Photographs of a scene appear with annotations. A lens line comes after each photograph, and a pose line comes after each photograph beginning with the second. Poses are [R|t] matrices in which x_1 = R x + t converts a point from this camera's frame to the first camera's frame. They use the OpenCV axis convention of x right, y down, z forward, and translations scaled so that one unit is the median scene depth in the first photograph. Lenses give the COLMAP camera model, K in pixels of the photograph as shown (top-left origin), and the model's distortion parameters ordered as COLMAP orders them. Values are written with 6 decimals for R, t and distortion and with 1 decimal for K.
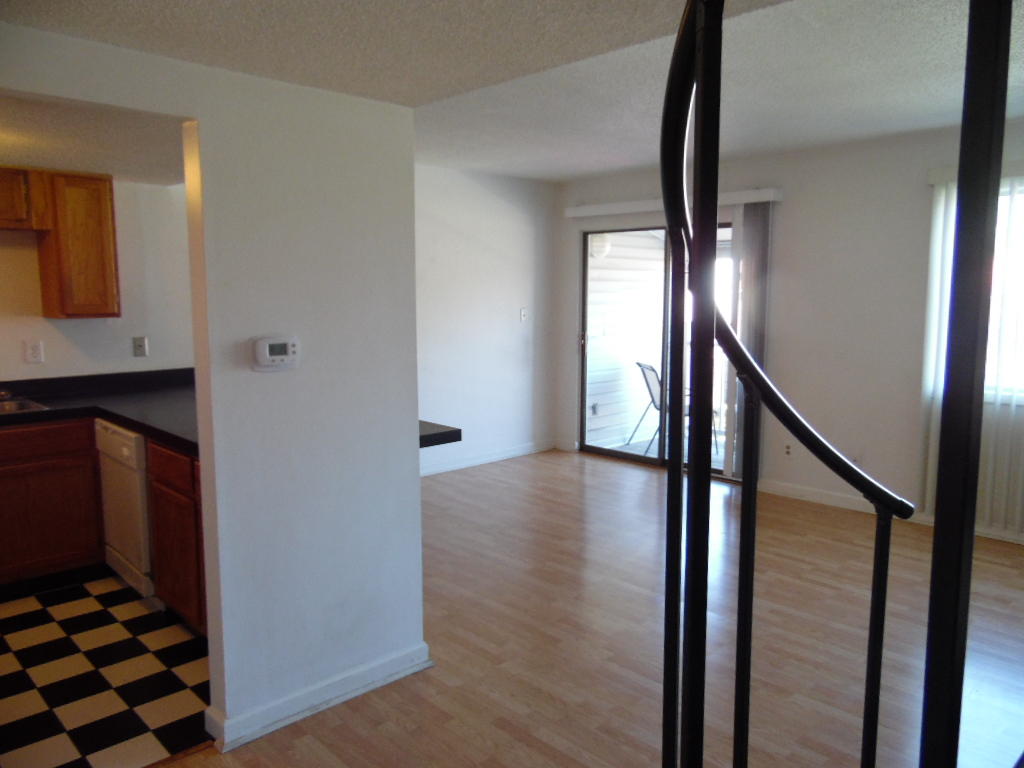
lens RADIAL K [[763.0, 0, 511.2], [0, 763.0, 383.0], [0, 0, 1]] dist [-0.011660, 0.035678]
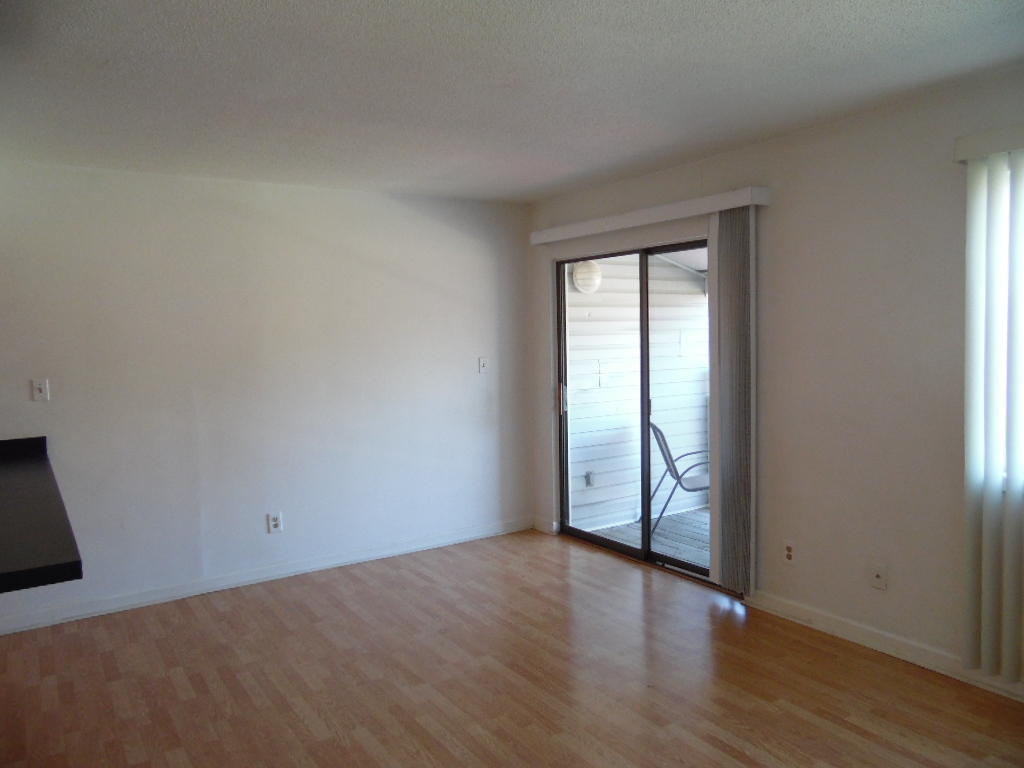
lens RADIAL K [[763.0, 0, 515.9], [0, 763.0, 385.1], [0, 0, 1]] dist [-0.011660, 0.035678]
pose [[0.983571, -0.011847, -0.180133, 0.218146], [0.002231, 0.998566, -0.053492, -0.026701], [0.180508, 0.052212, 0.982187, 0.227744]]
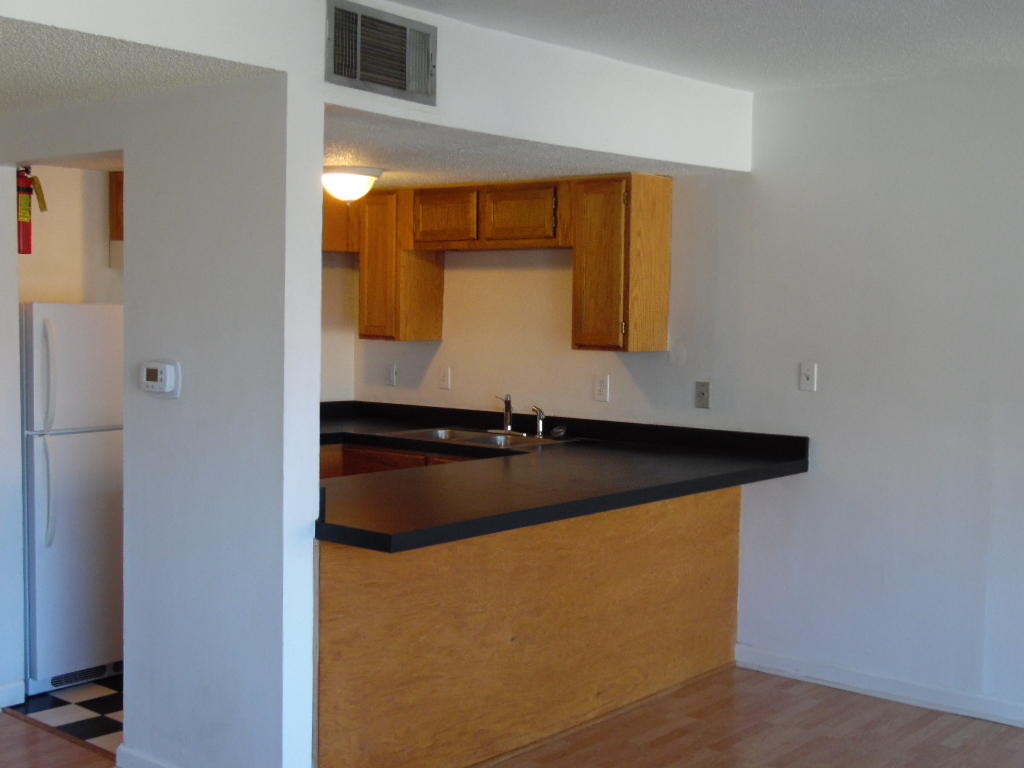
lens RADIAL K [[1276.2, 0, 514.8], [0, 1276.2, 384.8], [0, 0, 1]] dist [0.021499, 0.000000]
pose [[0.105723, 0.062626, -0.992422, 0.528425], [-0.136182, 0.989523, 0.047935, -0.067995], [0.985026, 0.130082, 0.113144, 0.510145]]
